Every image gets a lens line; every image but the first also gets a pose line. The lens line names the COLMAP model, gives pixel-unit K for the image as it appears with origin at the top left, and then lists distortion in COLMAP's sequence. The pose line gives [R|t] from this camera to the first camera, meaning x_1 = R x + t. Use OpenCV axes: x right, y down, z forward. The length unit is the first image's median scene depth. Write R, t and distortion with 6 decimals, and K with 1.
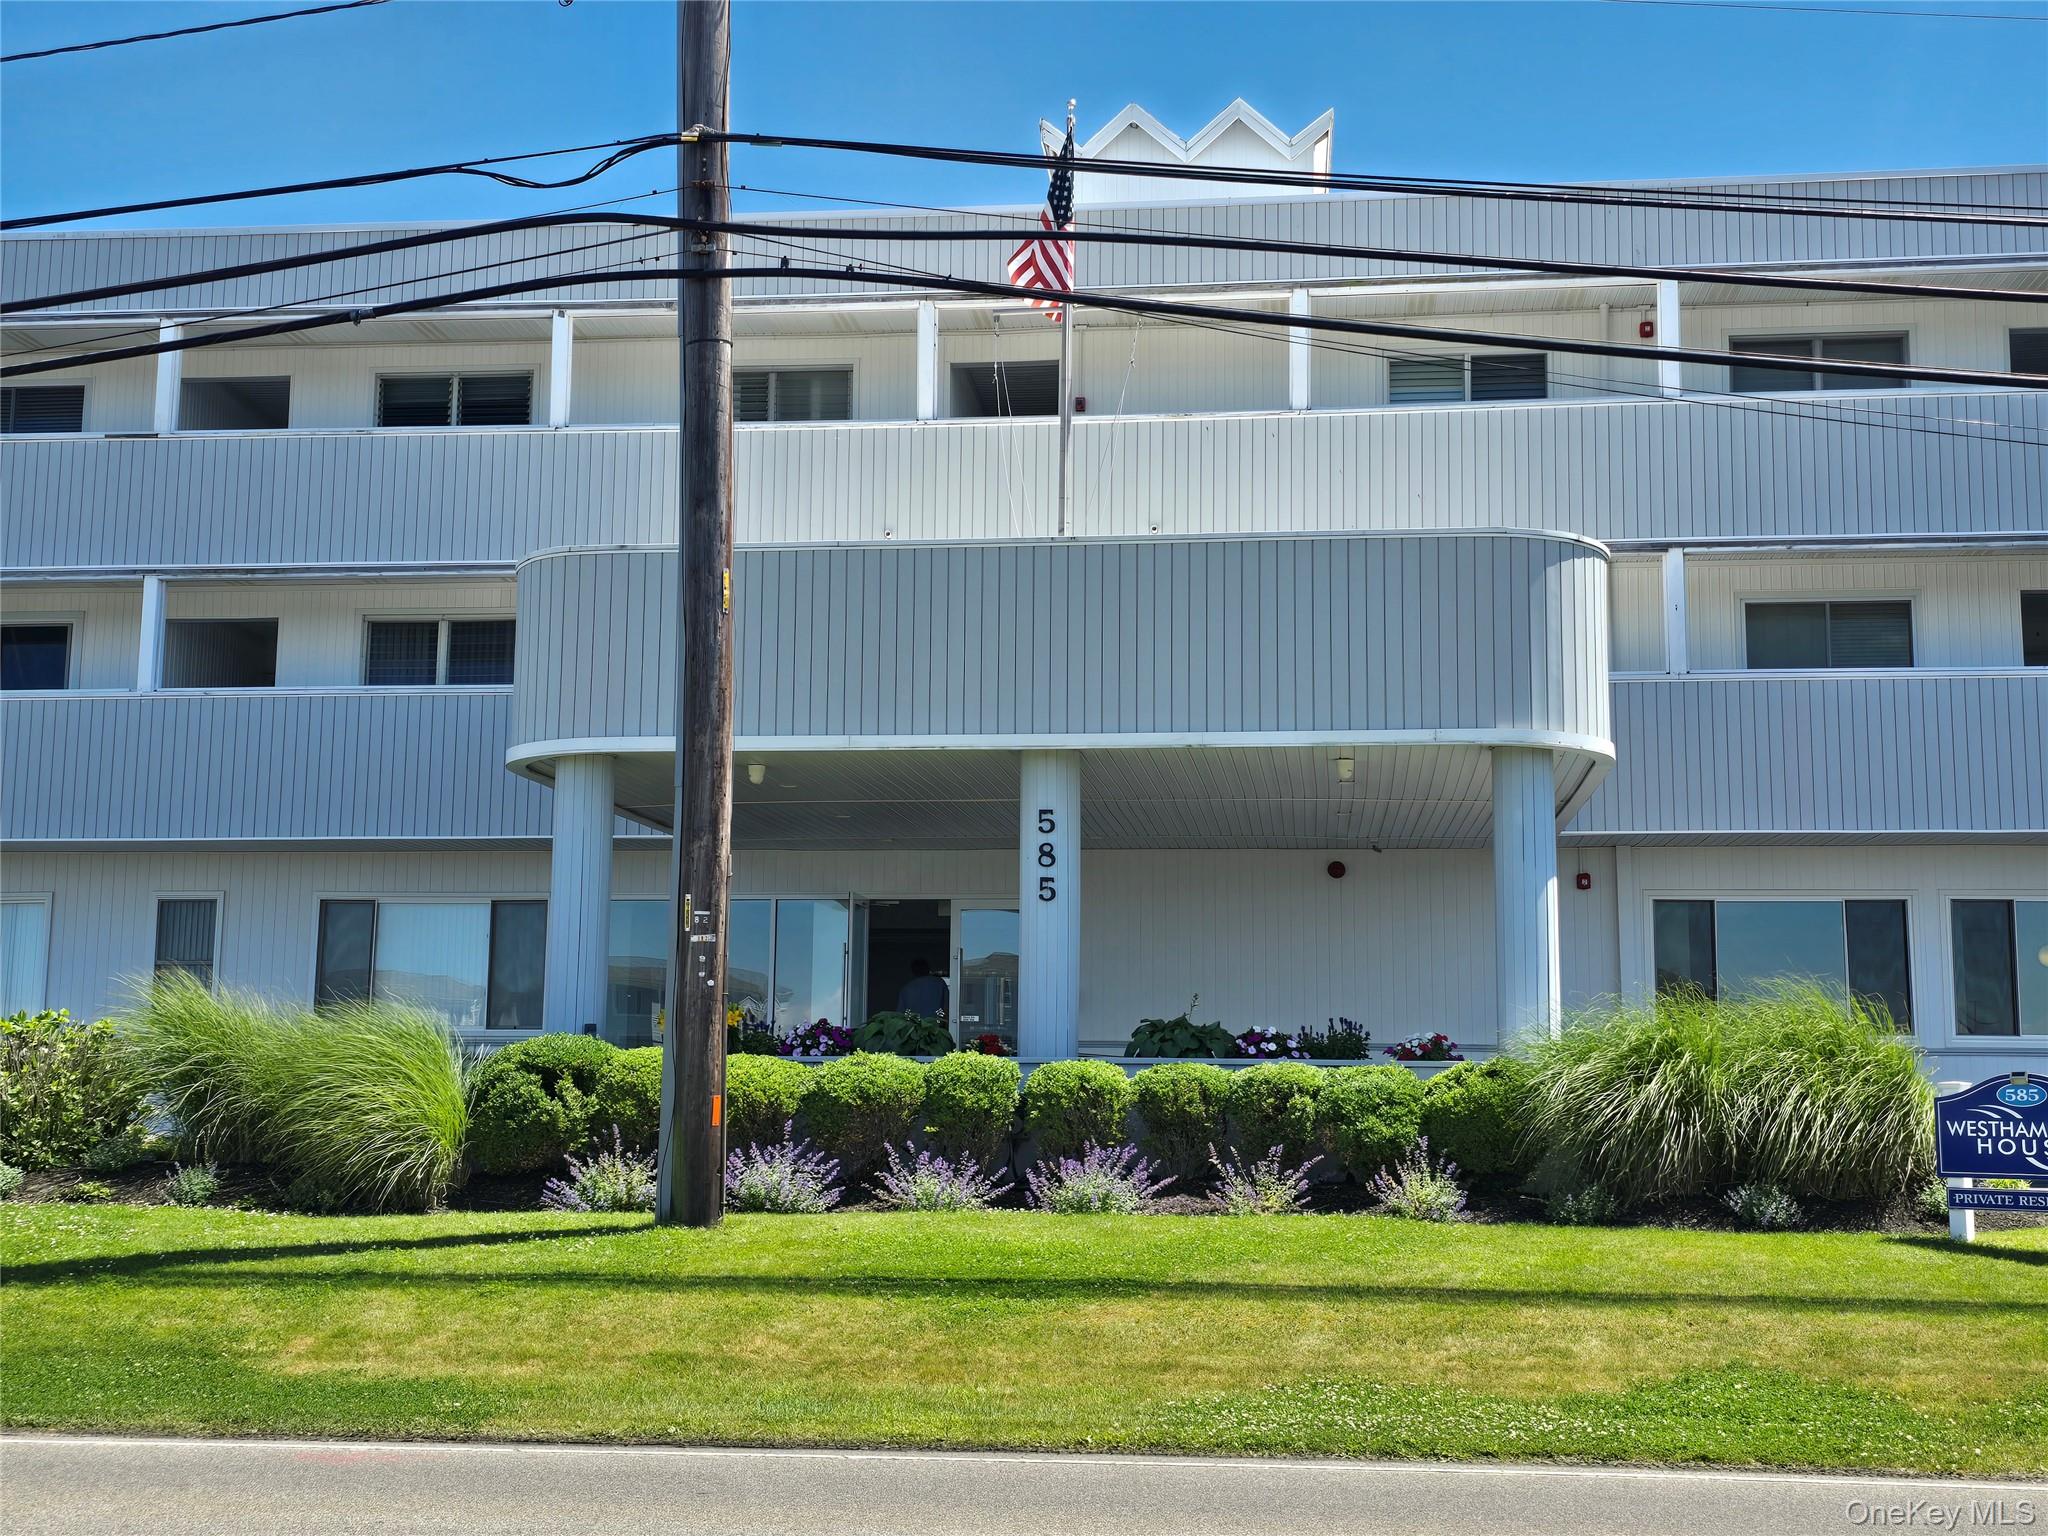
lens RADIAL K [[2483.5, 0, 1030.9], [0, 2483.5, 761.2], [0, 0, 1]] dist [0.076065, 0.000000]
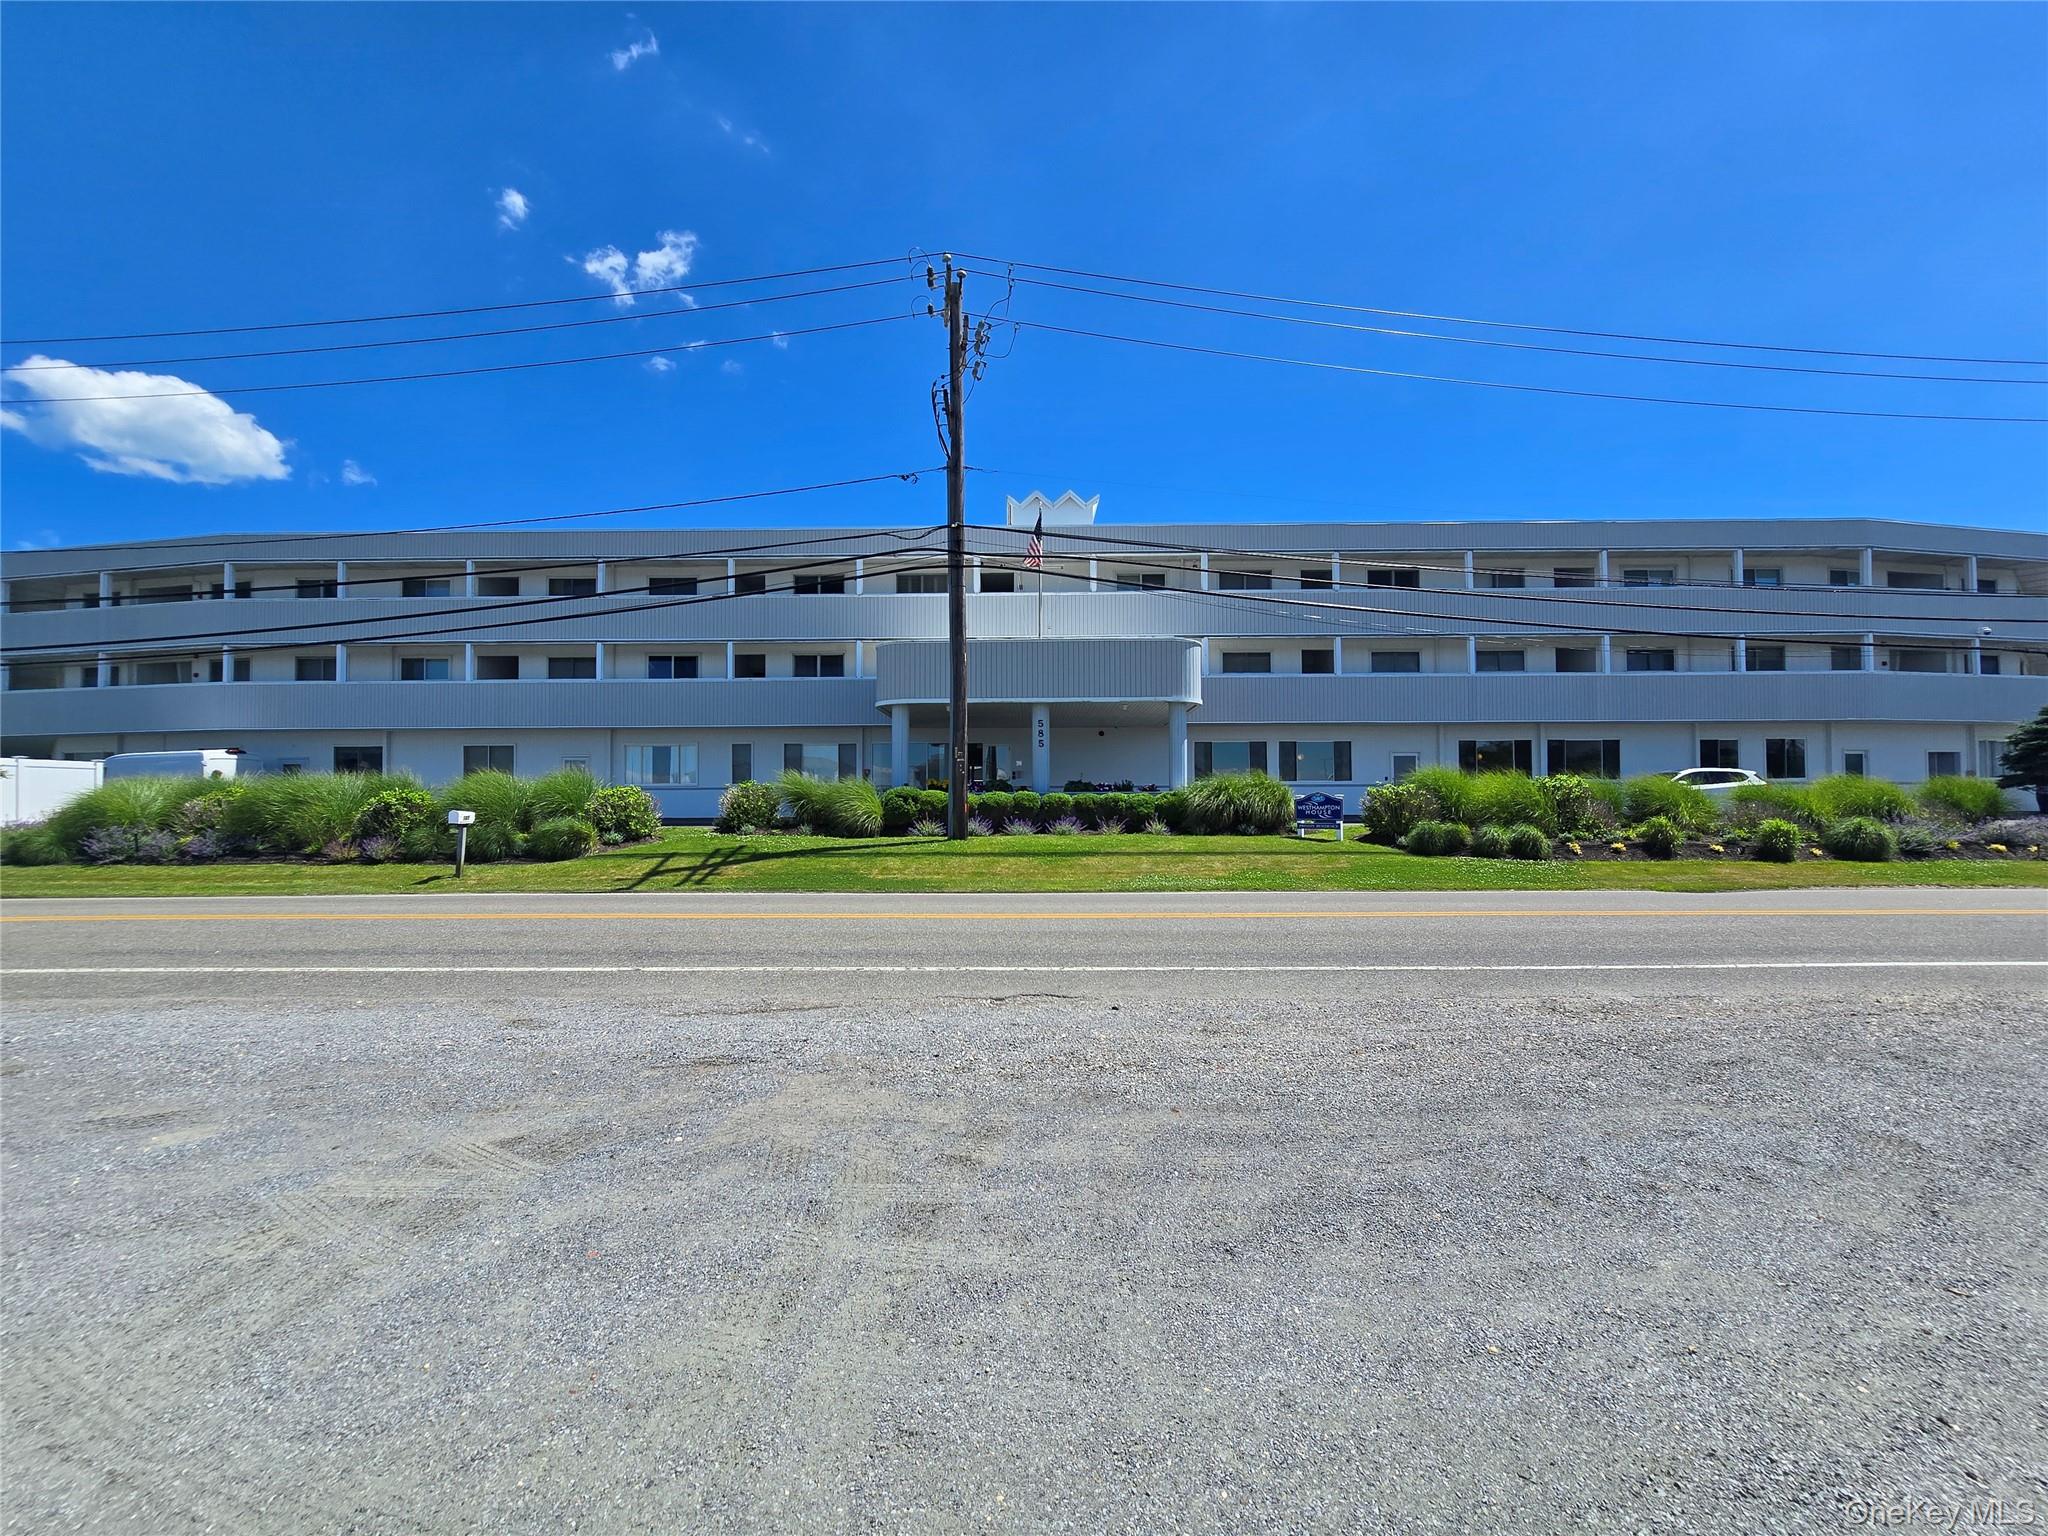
lens RADIAL K [[833.5, 0, 1022.0], [0, 833.5, 789.3], [0, 0, 1]] dist [-0.002570, -0.000998]
pose [[0.996153, -0.010867, 0.086953, -0.134271], [0.000480, 0.992943, 0.118591, -0.024879], [-0.087628, -0.118093, 0.989129, -0.165674]]
